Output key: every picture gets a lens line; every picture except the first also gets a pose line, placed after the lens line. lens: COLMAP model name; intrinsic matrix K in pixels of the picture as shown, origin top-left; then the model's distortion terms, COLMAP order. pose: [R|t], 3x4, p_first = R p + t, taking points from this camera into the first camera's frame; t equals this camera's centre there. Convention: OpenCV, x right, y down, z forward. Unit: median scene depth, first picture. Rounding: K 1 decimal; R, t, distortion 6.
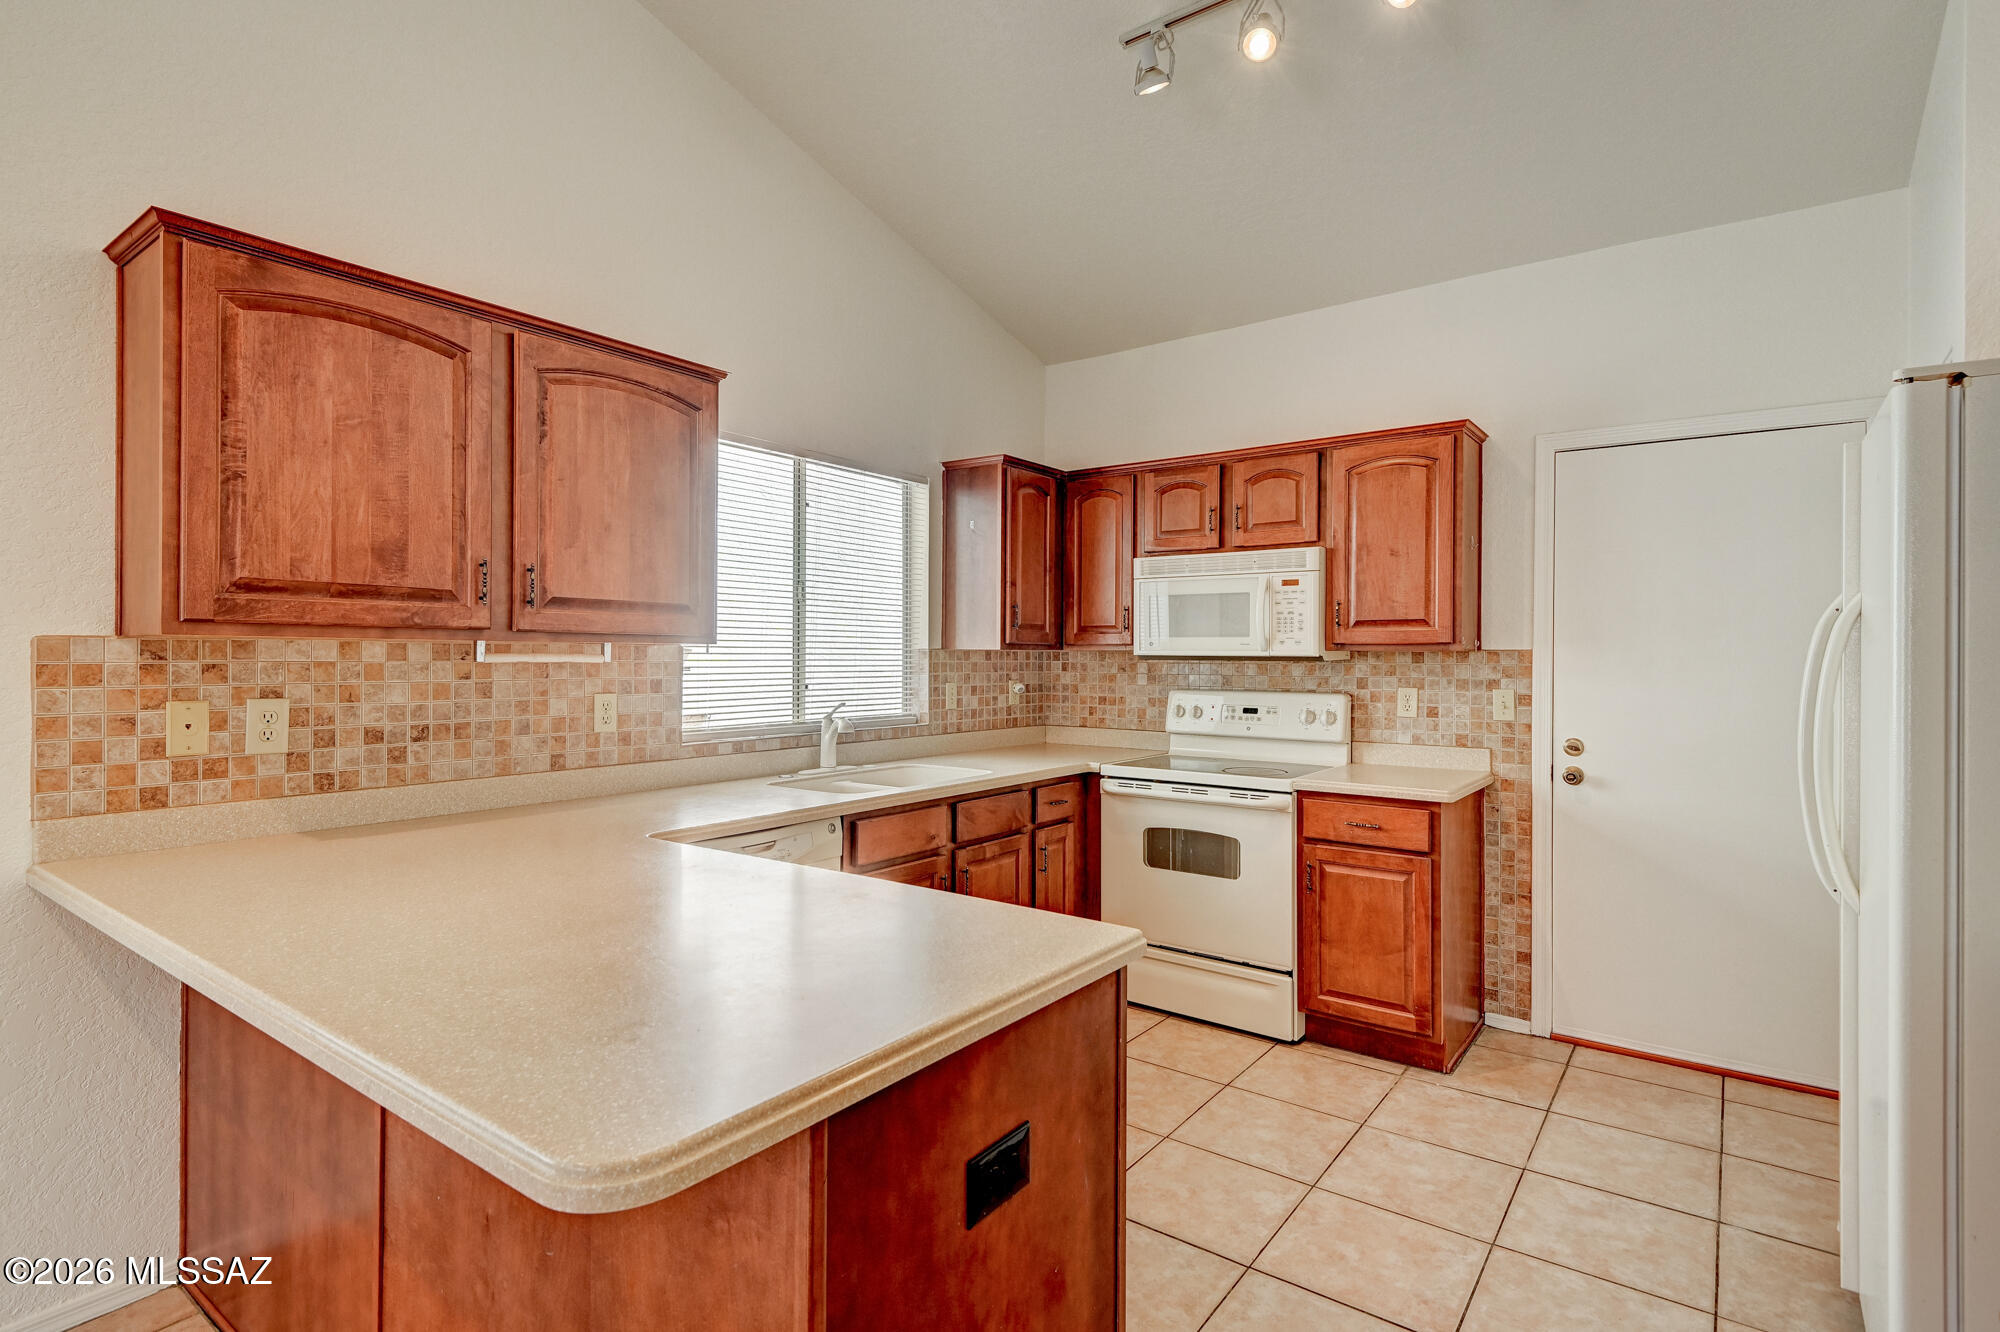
lens RADIAL K [[977.5, 0, 1005.5], [0, 977.5, 660.5], [0, 0, 1]] dist [0.024692, -0.000686]
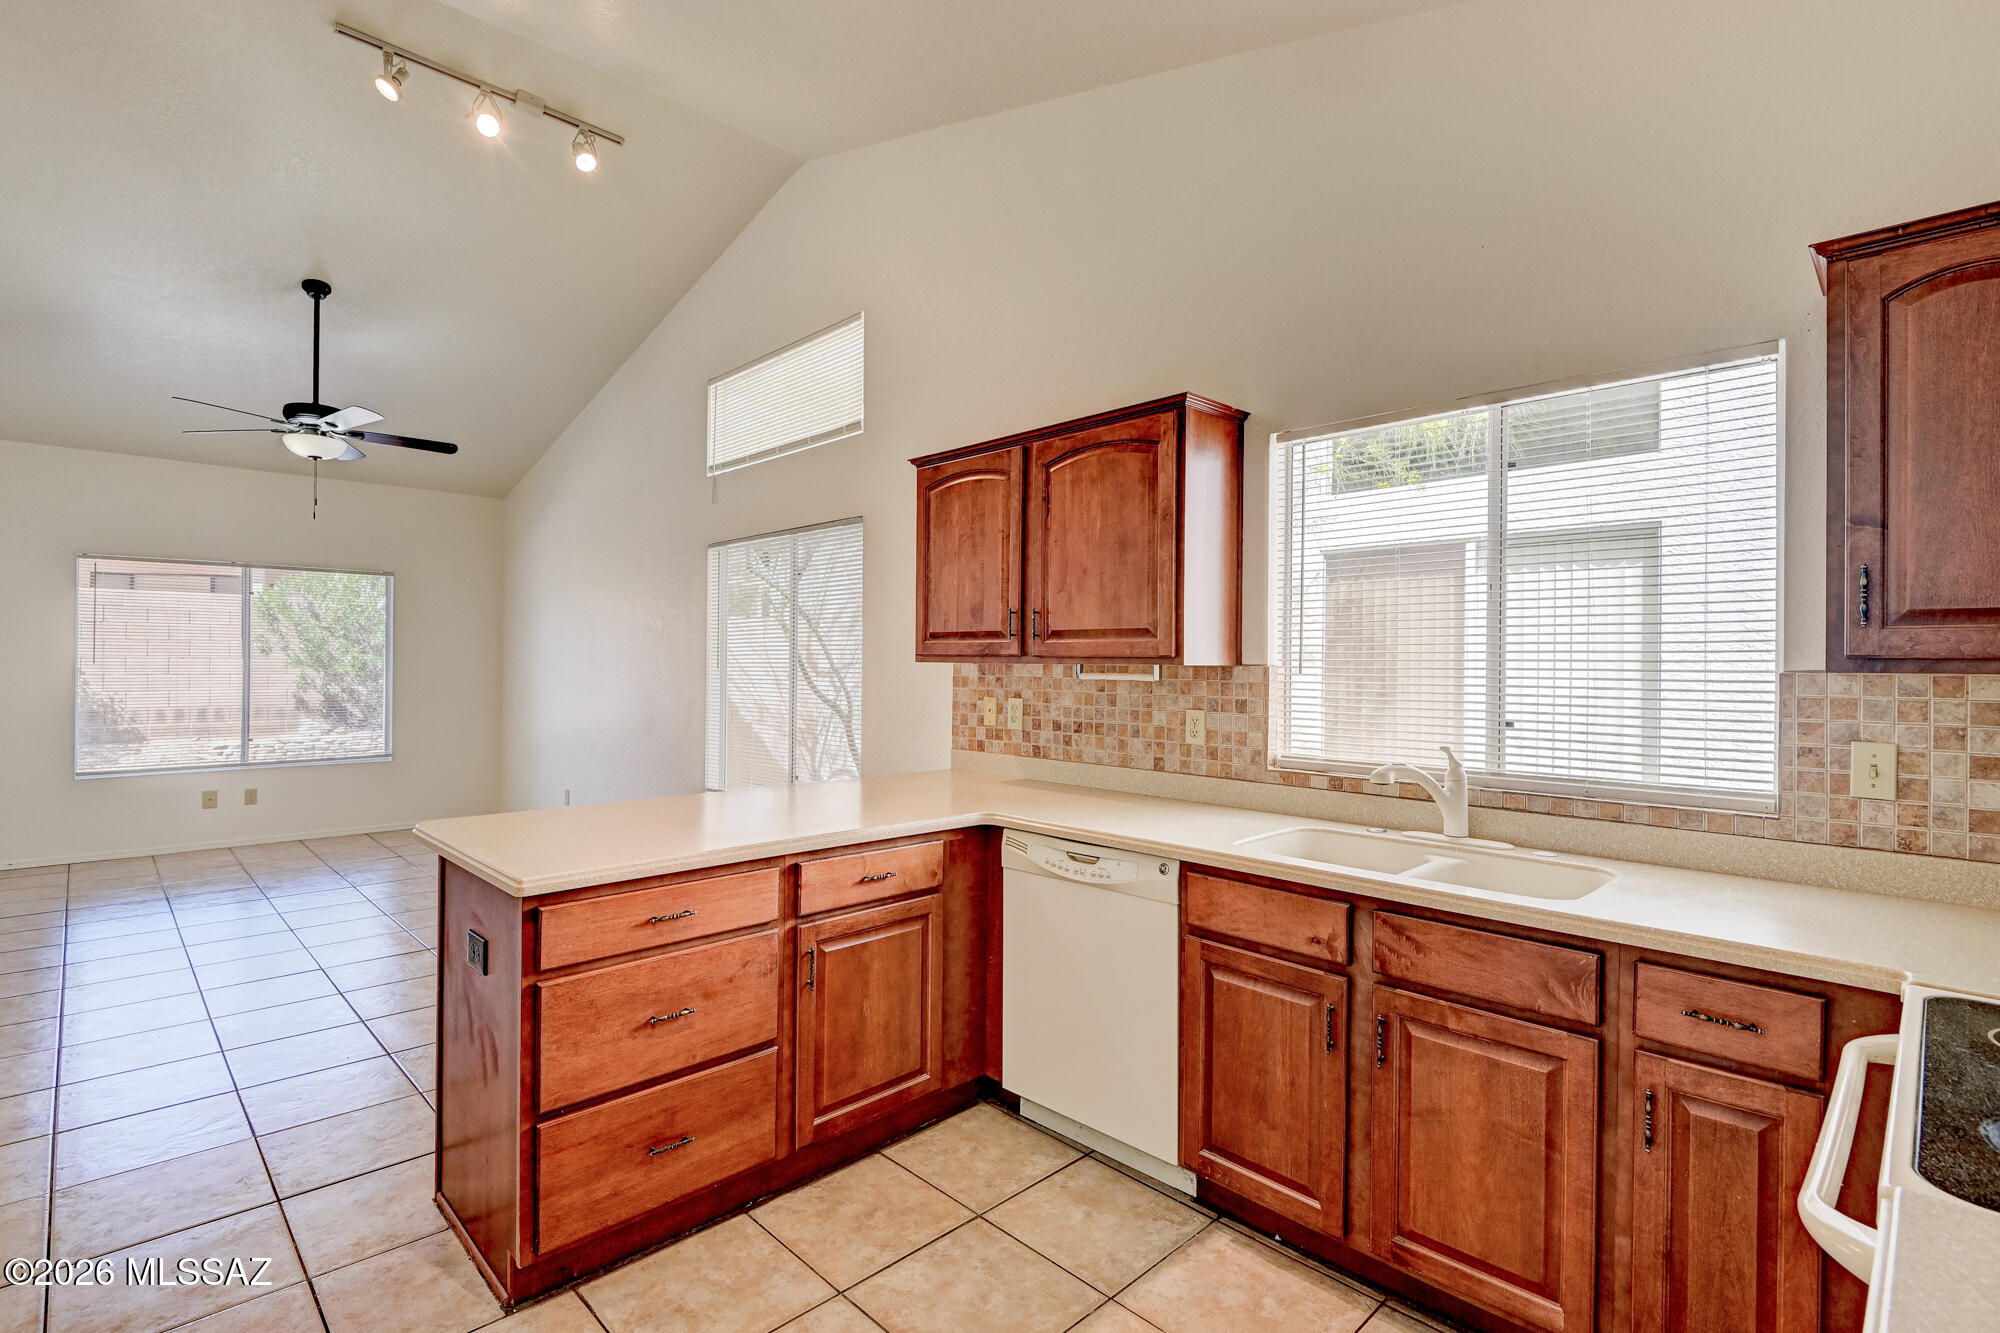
lens RADIAL K [[930.1, 0, 1010.2], [0, 930.1, 660.3], [0, 0, 1]] dist [0.015781, -0.010375]
pose [[-0.154951, -0.009766, -0.987874, 0.575566], [-0.014228, 0.999869, -0.007653, -0.009718], [0.987820, 0.012869, -0.155070, 0.824344]]
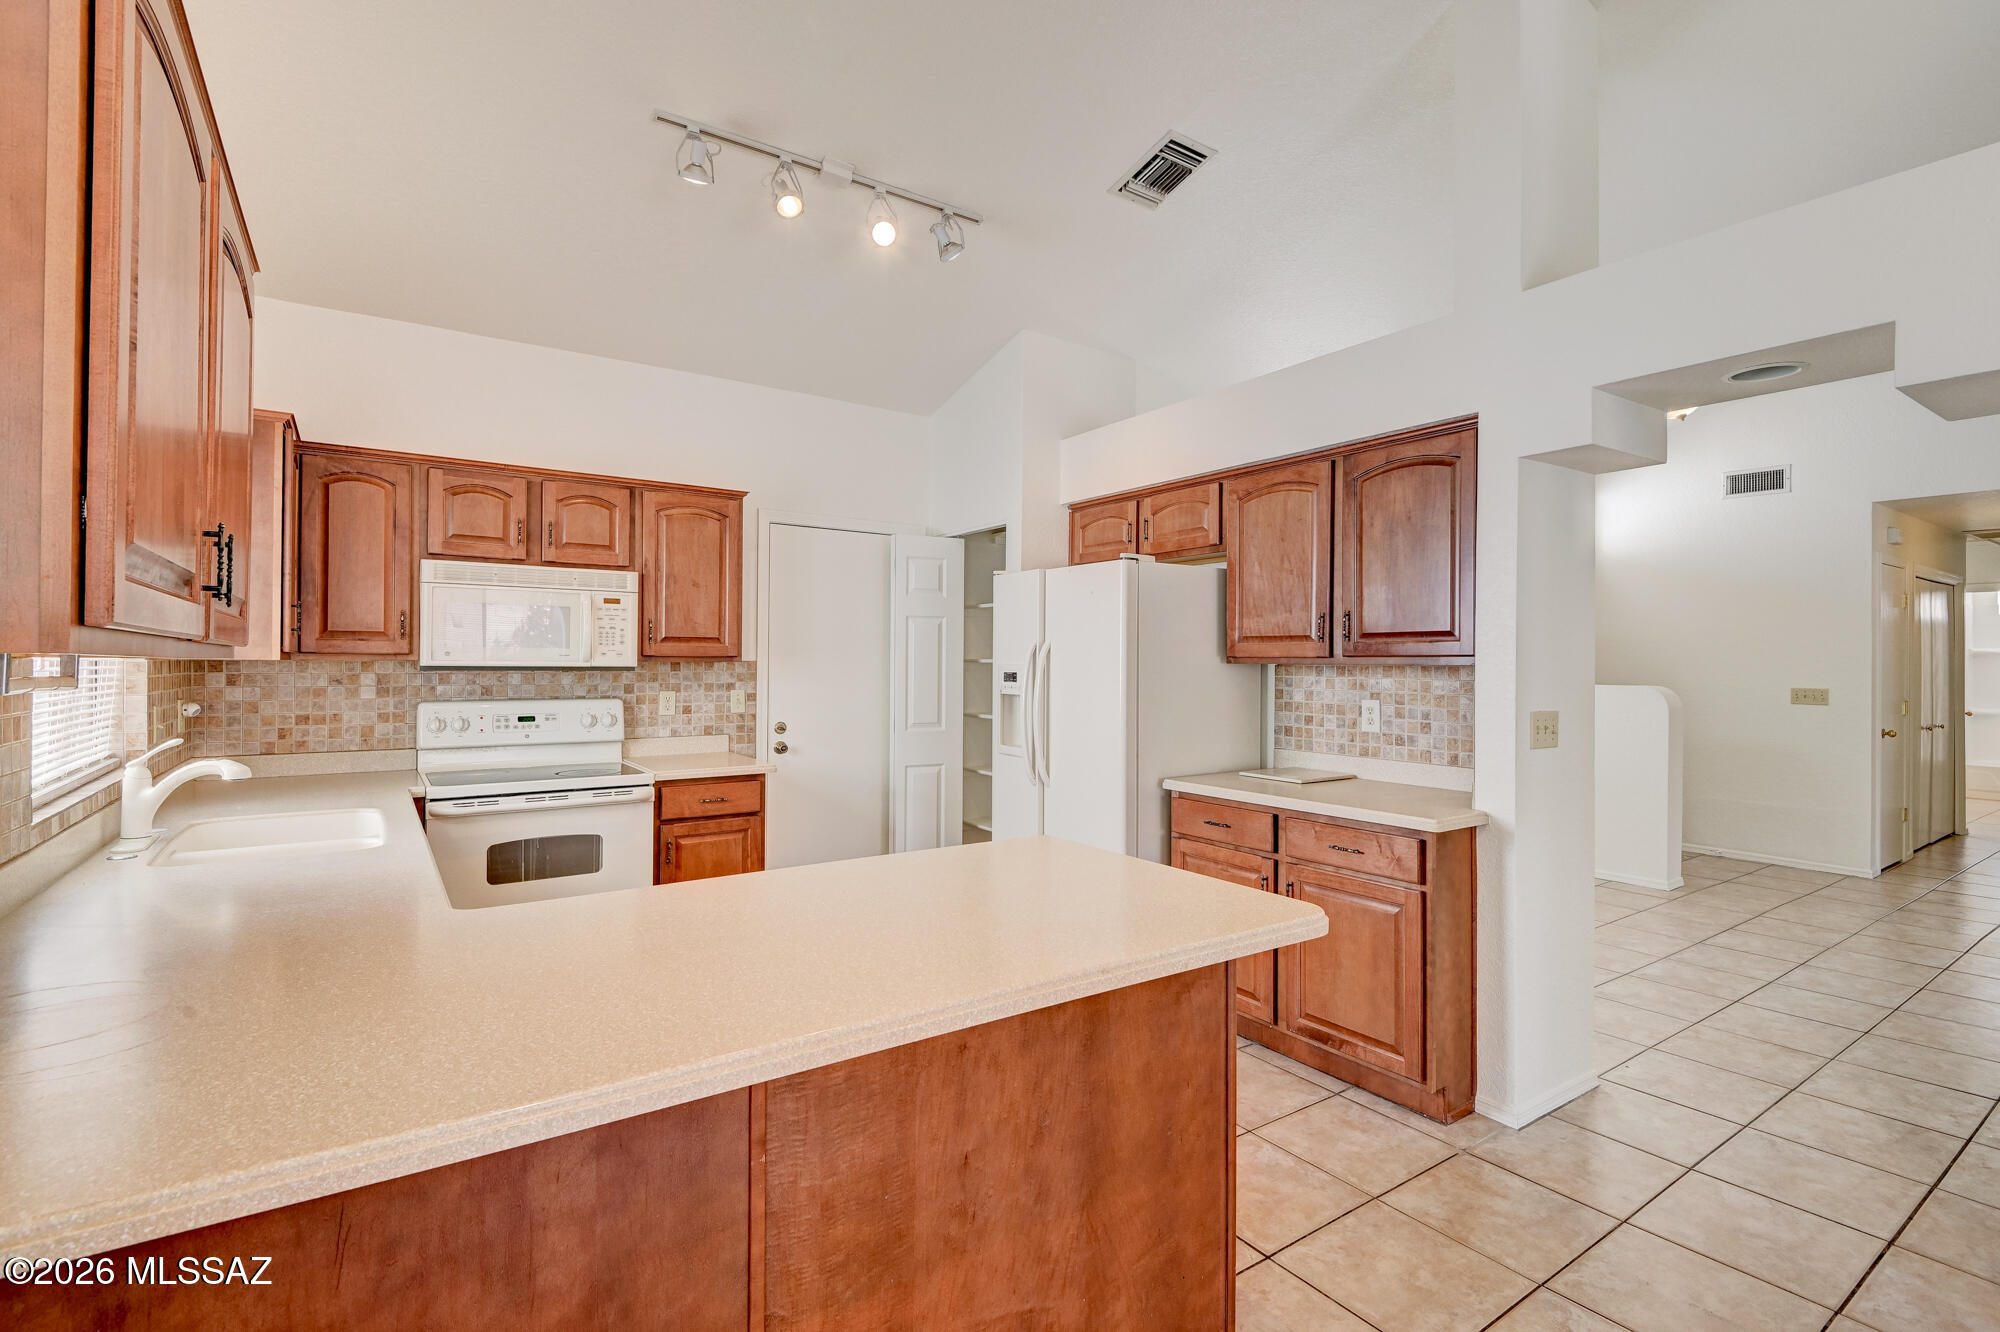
lens RADIAL K [[930.1, 0, 1036.4], [0, 930.1, 663.1], [0, 0, 1]] dist [0.015781, -0.010375]
pose [[0.309034, -0.003295, 0.951045, -0.605070], [0.001398, 0.999994, 0.003010, -0.011199], [-0.951050, 0.000400, 0.309036, 0.217157]]
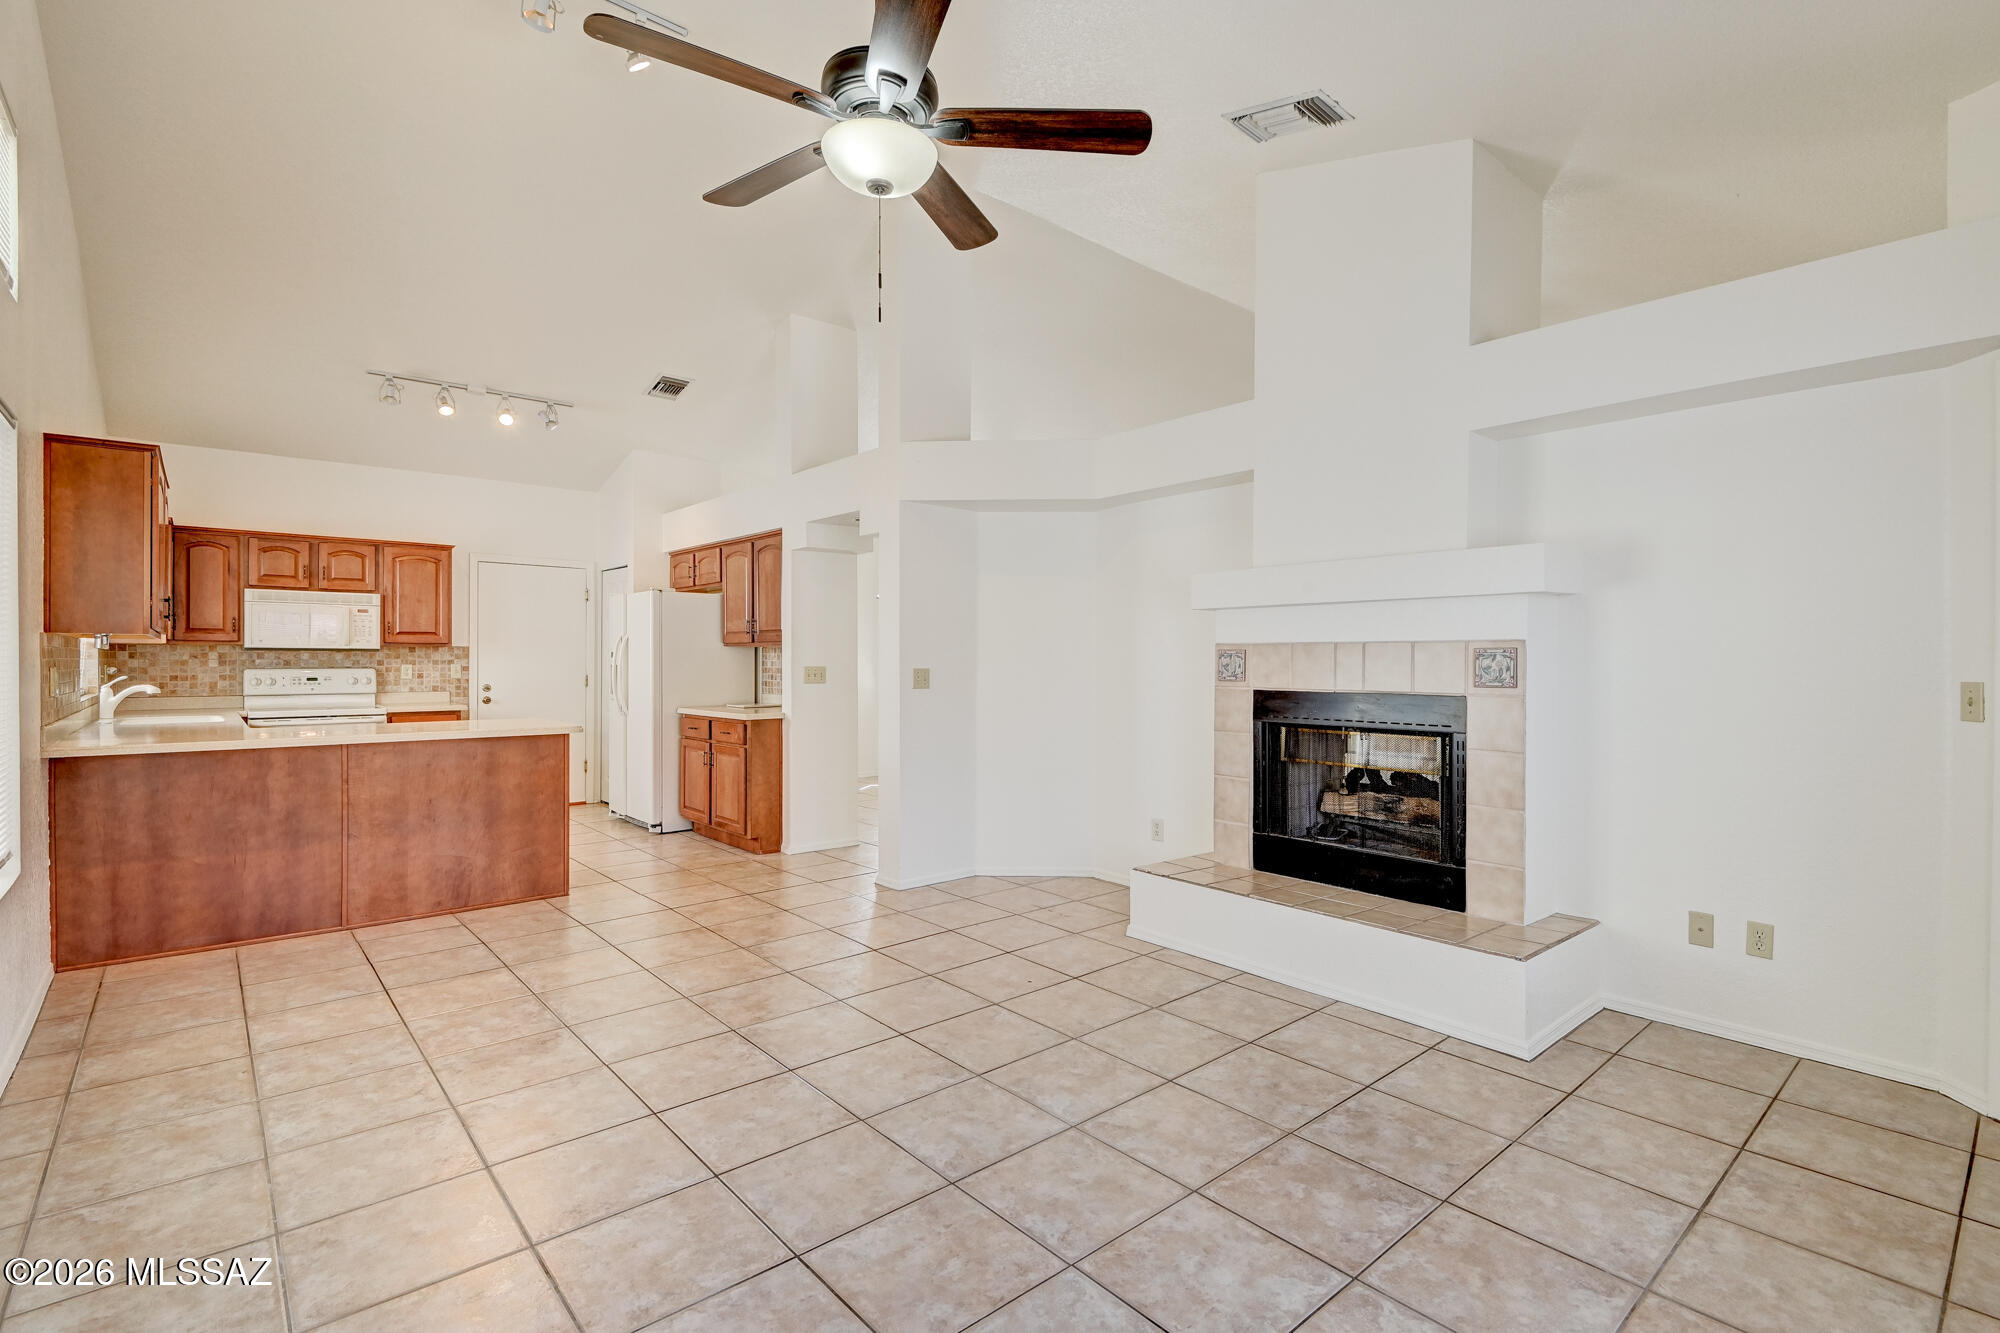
lens RADIAL K [[930.1, 0, 1029.1], [0, 930.1, 666.3], [0, 0, 1]] dist [0.015781, -0.010375]
pose [[0.210367, -0.010097, 0.977570, -1.326390], [0.003744, 0.999948, 0.009522, 0.019379], [-0.977615, 0.001657, 0.210394, -0.735235]]
